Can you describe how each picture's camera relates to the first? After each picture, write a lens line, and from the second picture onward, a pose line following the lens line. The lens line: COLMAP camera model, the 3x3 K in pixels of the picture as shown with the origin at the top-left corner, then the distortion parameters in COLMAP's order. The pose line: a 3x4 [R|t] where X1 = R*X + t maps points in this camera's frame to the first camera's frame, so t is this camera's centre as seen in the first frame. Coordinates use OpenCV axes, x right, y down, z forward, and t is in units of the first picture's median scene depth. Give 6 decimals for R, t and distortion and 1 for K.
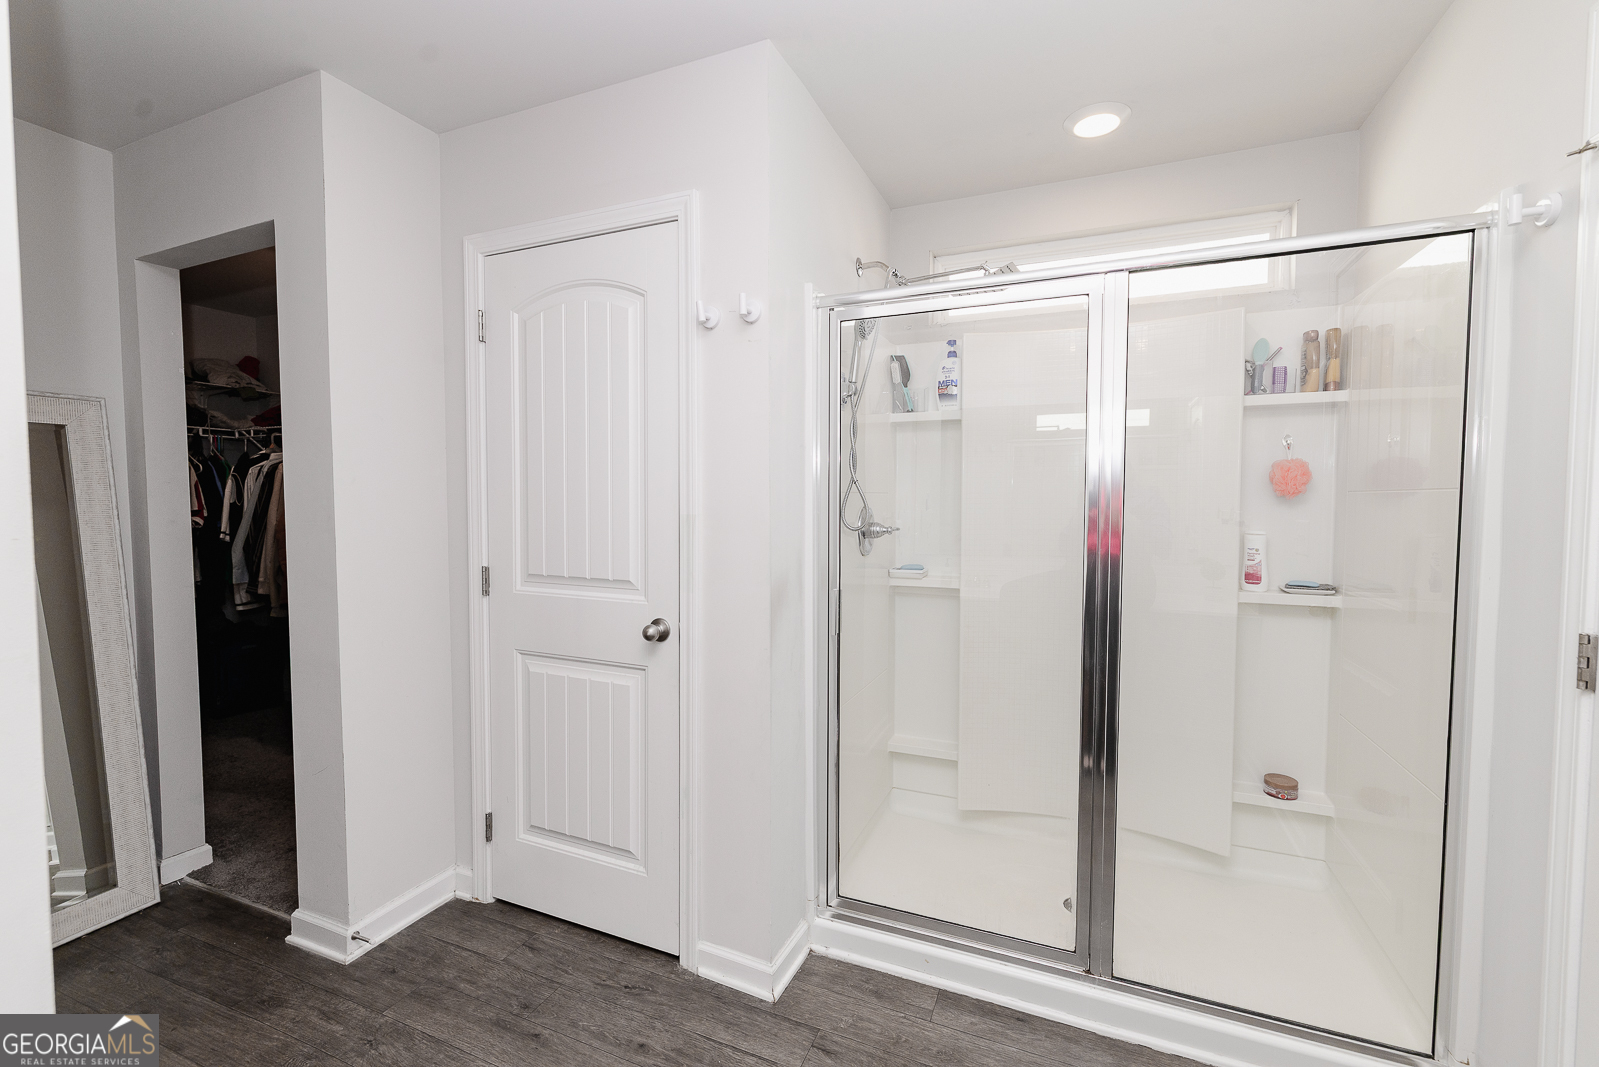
lens RADIAL K [[683.3, 0, 798.9], [0, 683.3, 528.0], [0, 0, 1]] dist [-0.000667, 0.000563]
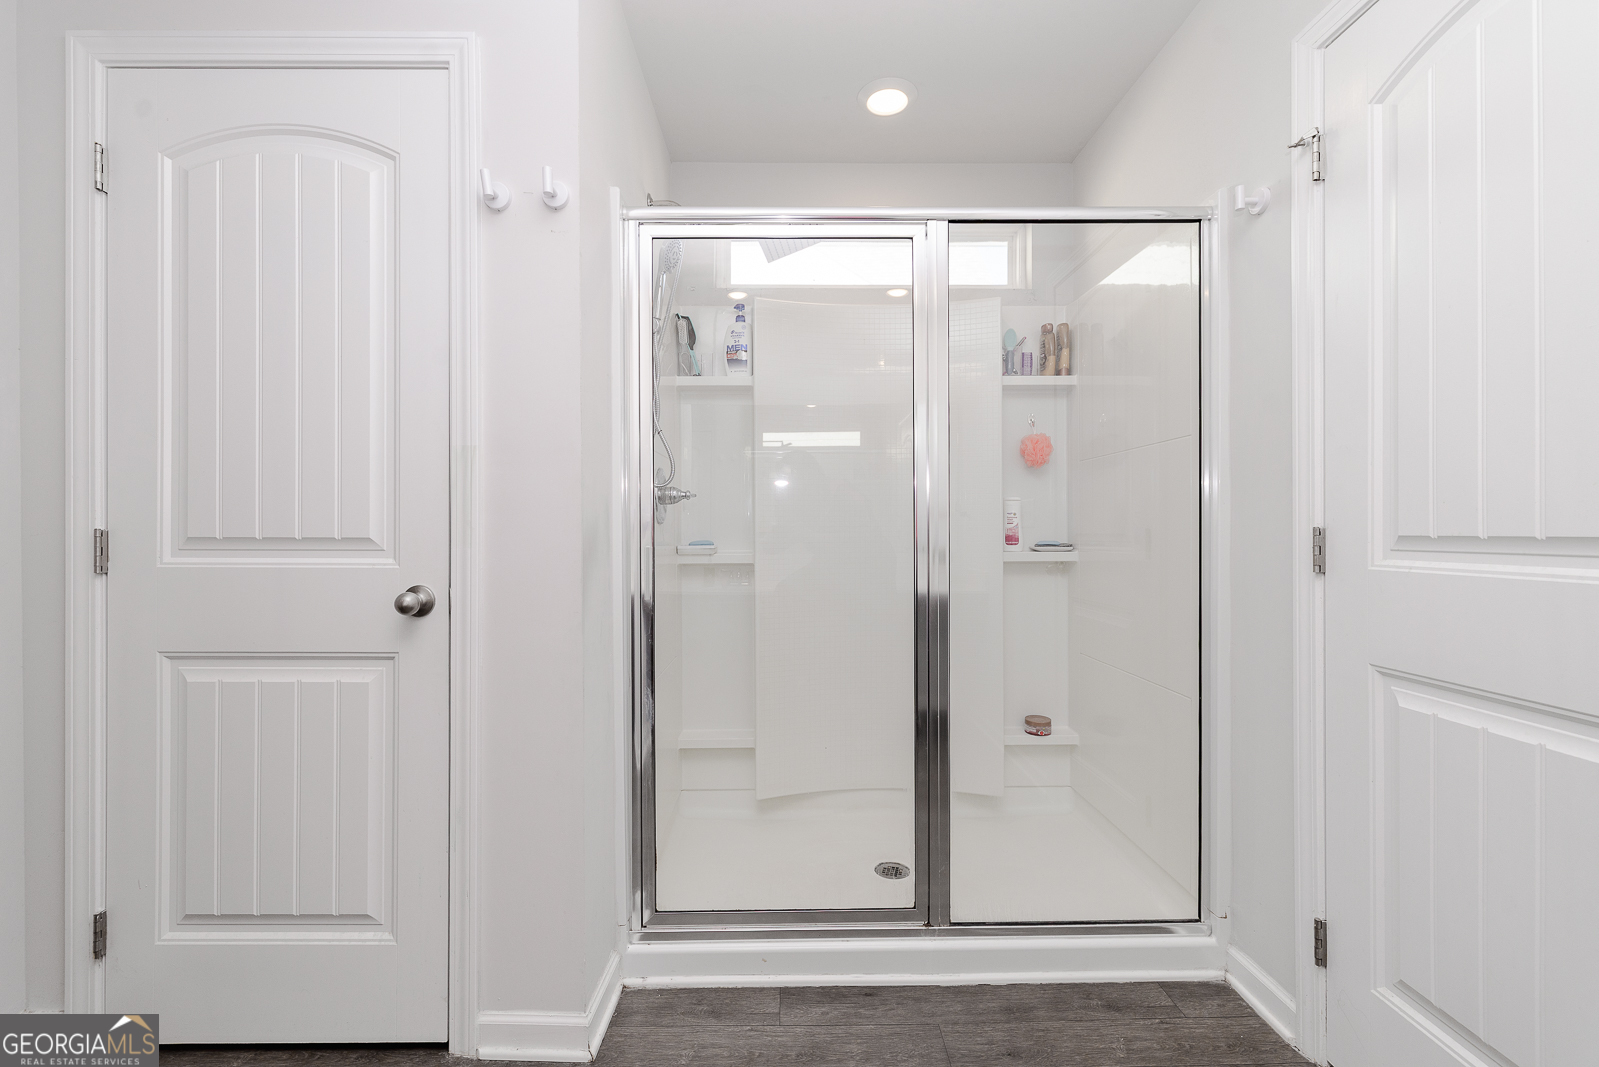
lens RADIAL K [[683.3, 0, 798.9], [0, 683.3, 528.0], [0, 0, 1]] dist [-0.000667, 0.000563]
pose [[0.914681, -0.005653, 0.404137, -0.114385], [0.023216, 0.998986, -0.038572, 0.098775], [-0.403509, 0.044664, 0.913885, 0.132987]]
